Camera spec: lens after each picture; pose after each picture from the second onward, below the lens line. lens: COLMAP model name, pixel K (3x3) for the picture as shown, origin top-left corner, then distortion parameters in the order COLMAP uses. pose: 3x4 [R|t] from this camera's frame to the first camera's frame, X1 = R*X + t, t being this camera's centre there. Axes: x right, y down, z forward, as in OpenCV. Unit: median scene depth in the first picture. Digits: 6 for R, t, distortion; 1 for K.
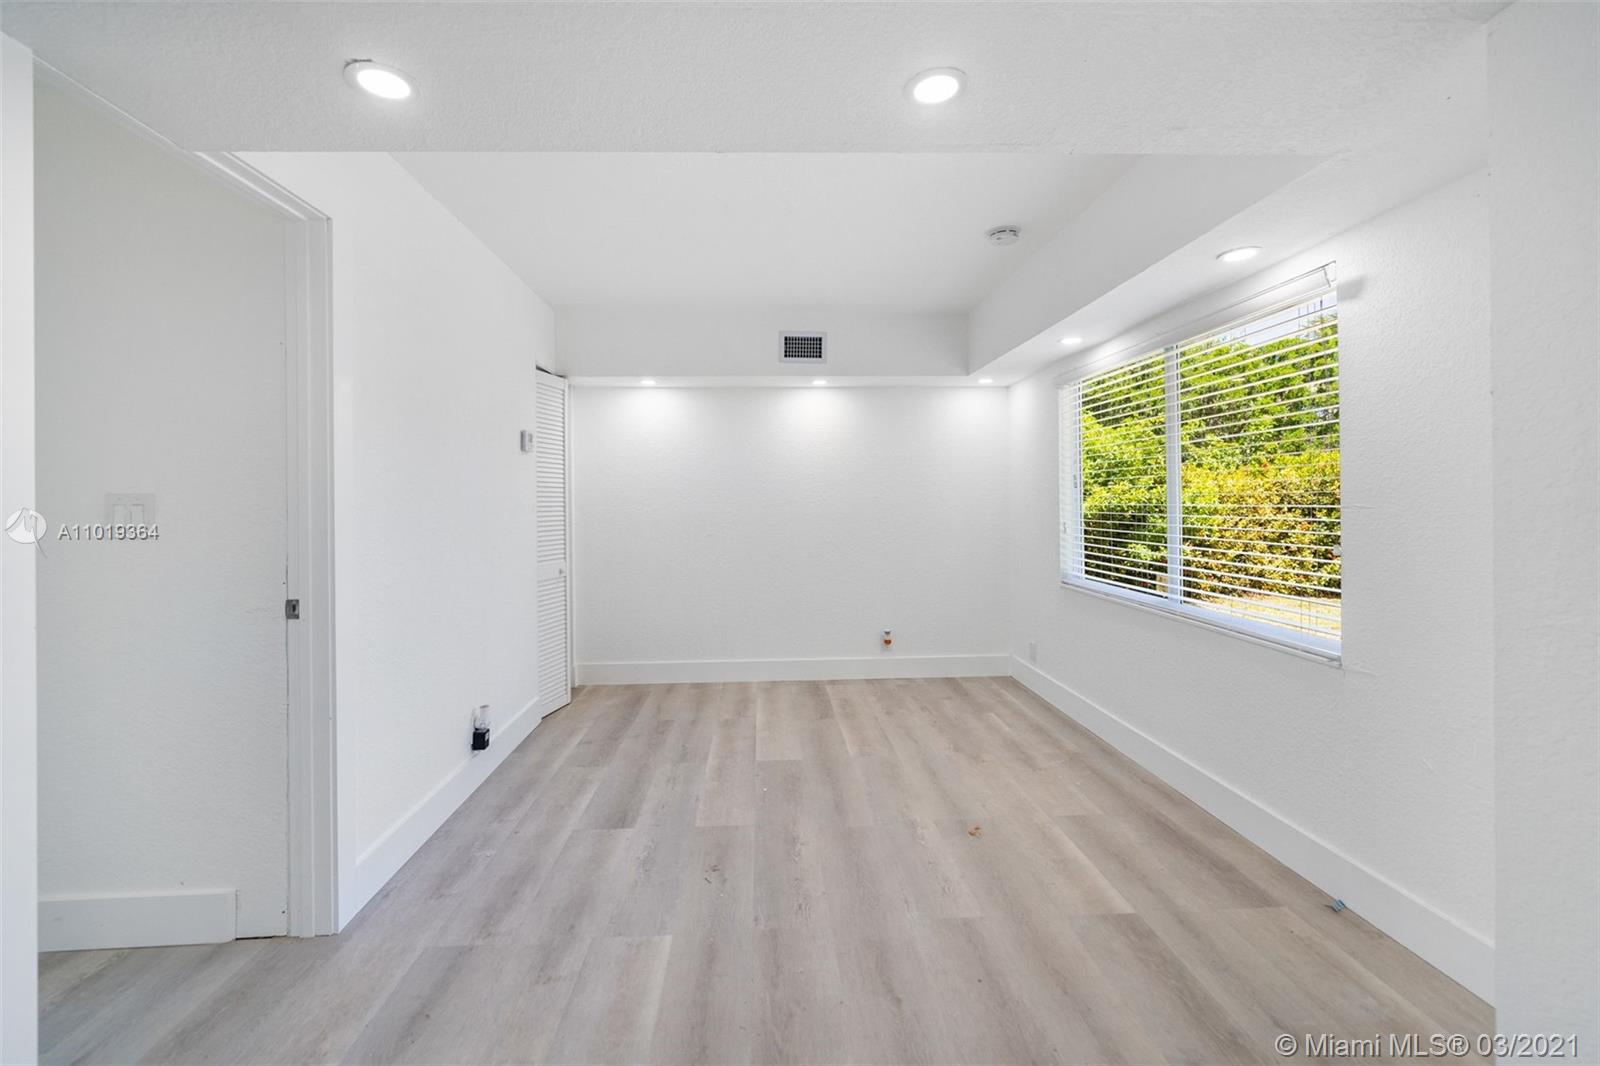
lens RADIAL K [[650.7, 0, 789.6], [0, 650.7, 493.9], [0, 0, 1]] dist [0.002084, 0.000251]
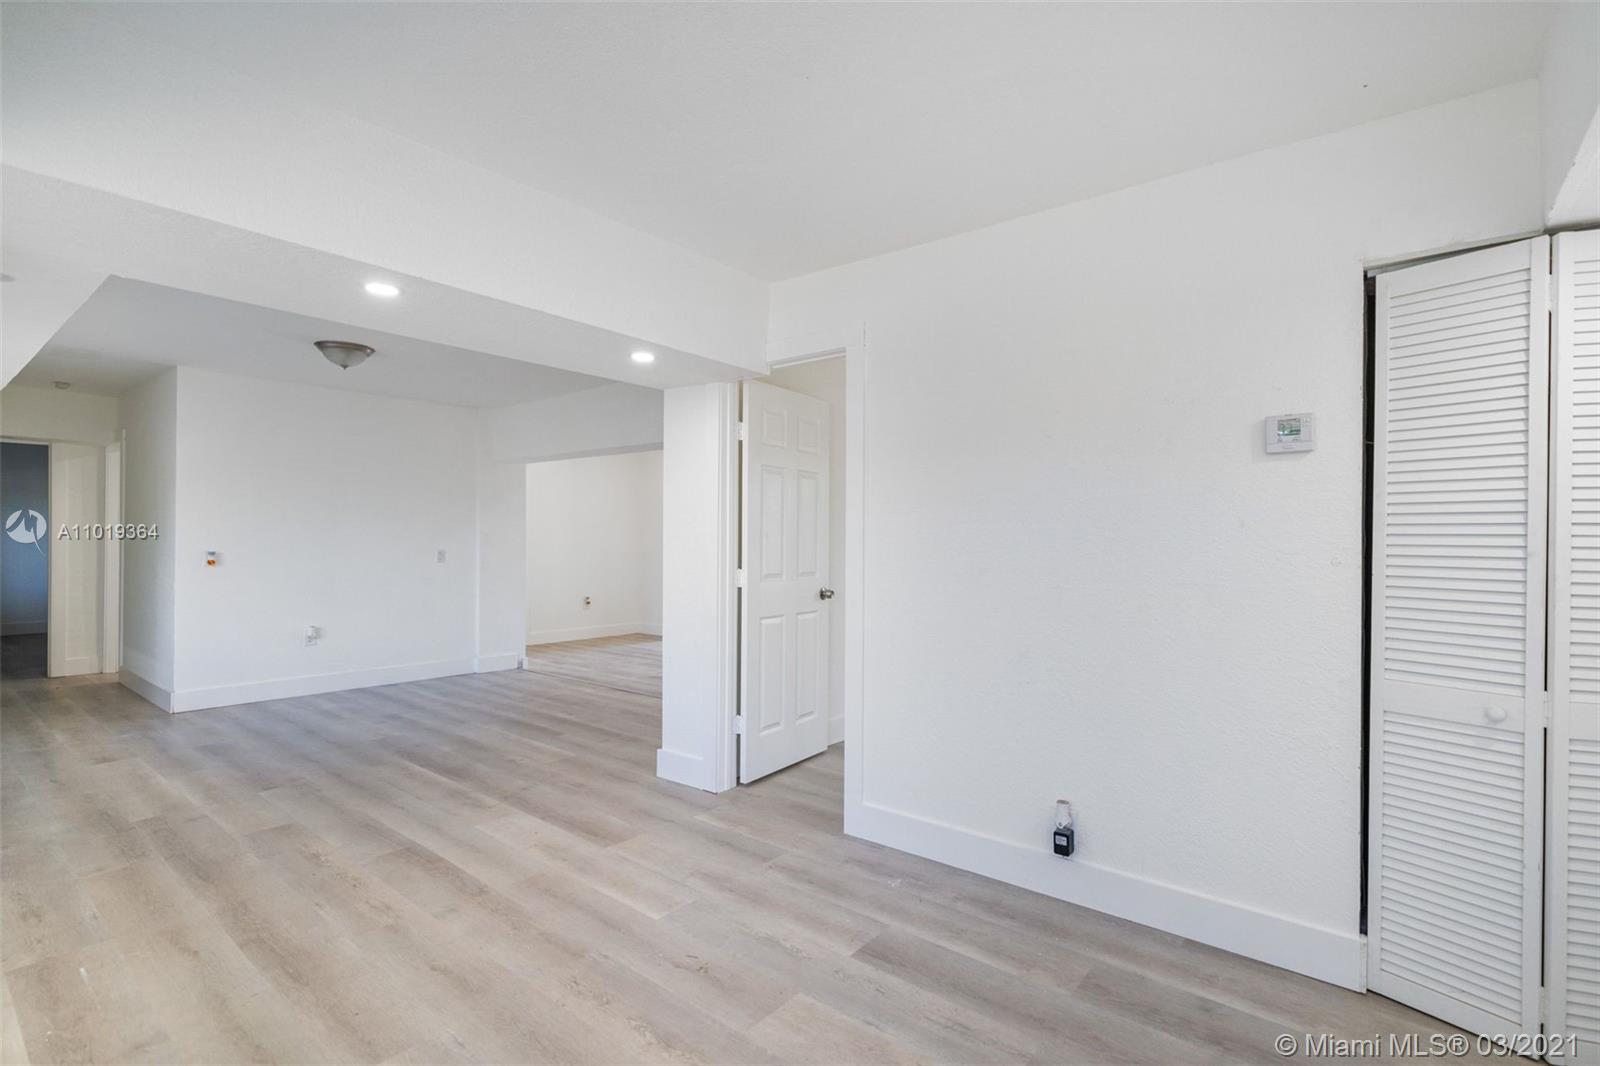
lens RADIAL K [[751.2, 0, 811.6], [0, 751.2, 534.1], [0, 0, 1]] dist [0.001663, 0.000861]
pose [[-0.663604, 0.001336, -0.748083, 0.364533], [0.004946, 0.999984, -0.002602, 0.001892], [0.748068, -0.005427, -0.663600, 1.210545]]
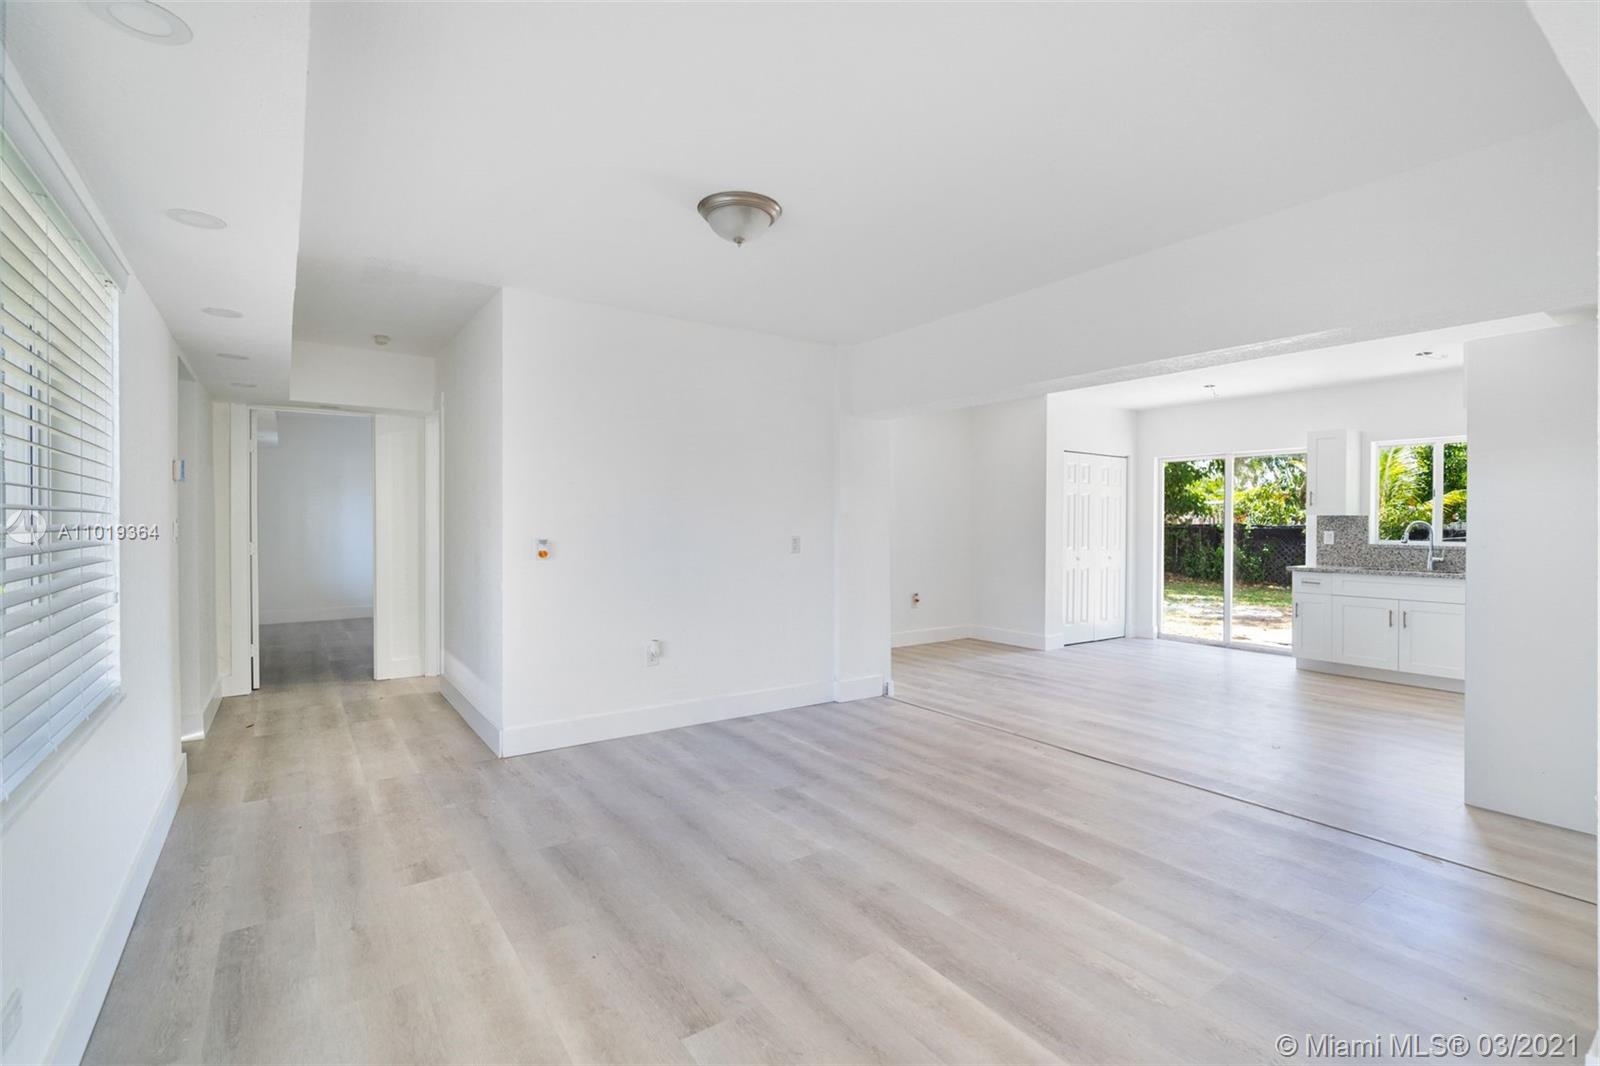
lens RADIAL K [[729.7, 0, 805.8], [0, 729.7, 524.7], [0, 0, 1]] dist [-0.001606, -0.000027]
pose [[-0.842130, 0.010988, -0.539163, 0.279278], [0.009697, 0.999939, 0.005233, 0.003706], [0.539188, -0.000821, -0.842185, 0.334284]]
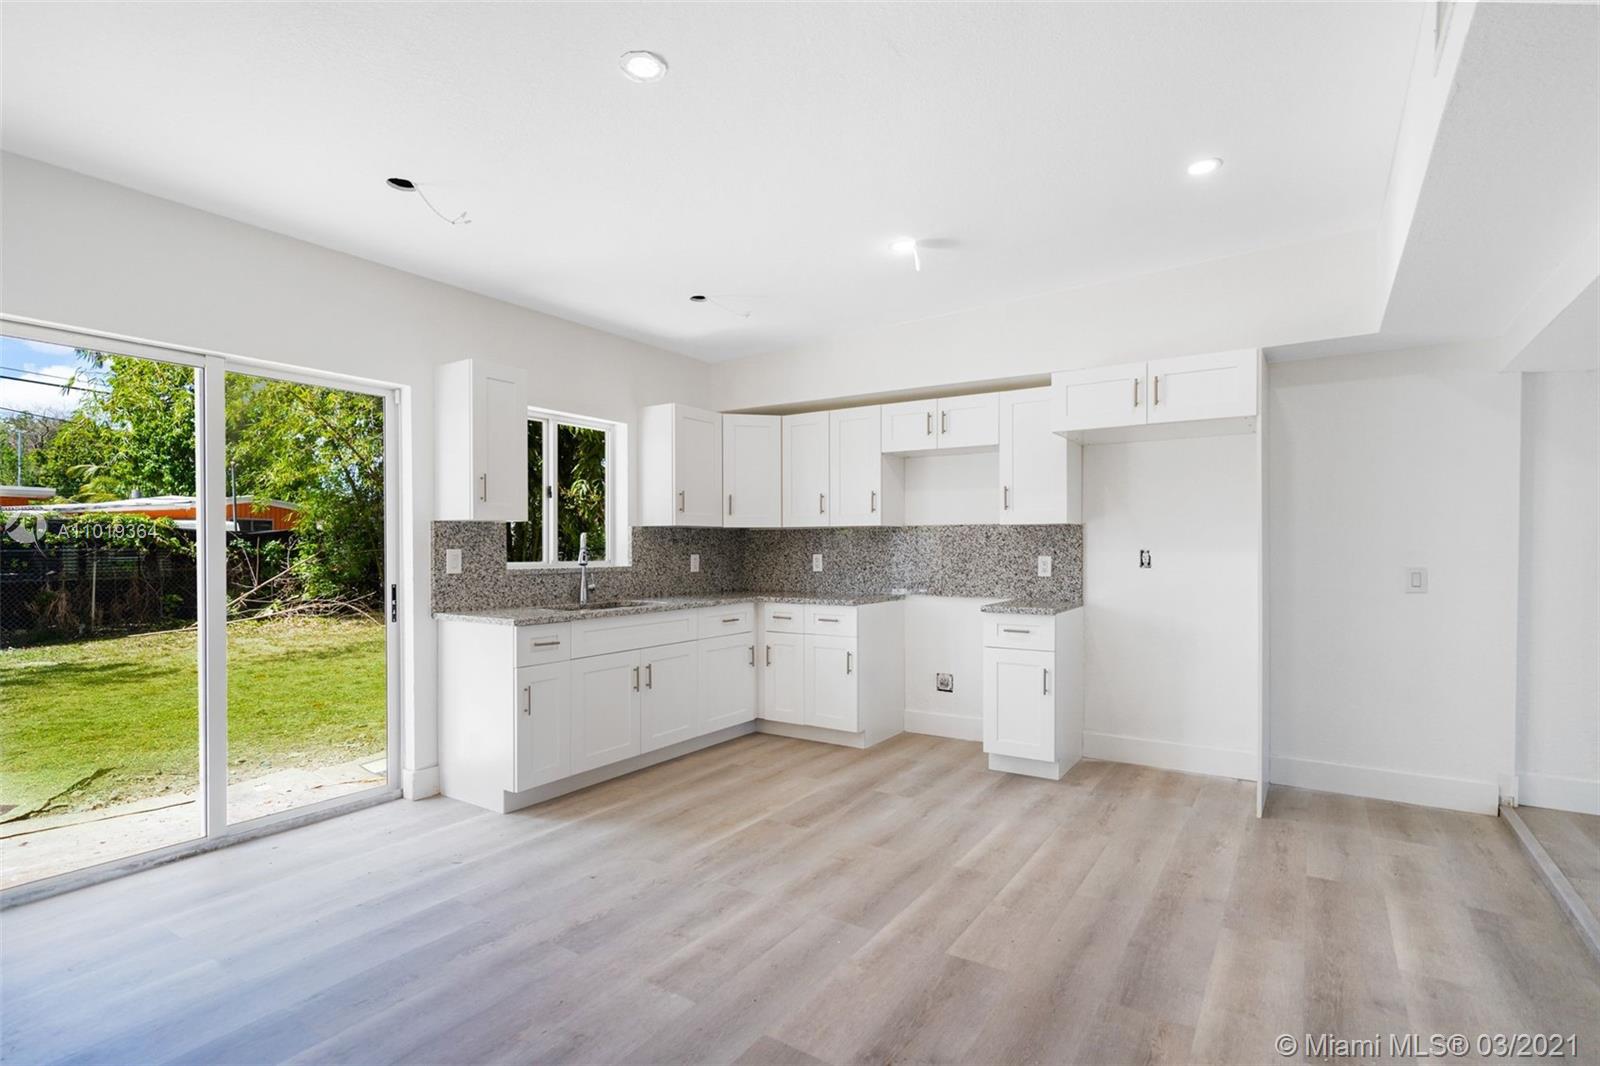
lens RADIAL K [[775.9, 0, 803.6], [0, 775.9, 550.6], [0, 0, 1]] dist [0.000923, 0.000211]
pose [[0.807175, 0.016231, -0.590089, -0.952276], [-0.006378, 0.999803, 0.018776, 0.023578], [0.590278, -0.011392, 0.807120, -1.288150]]
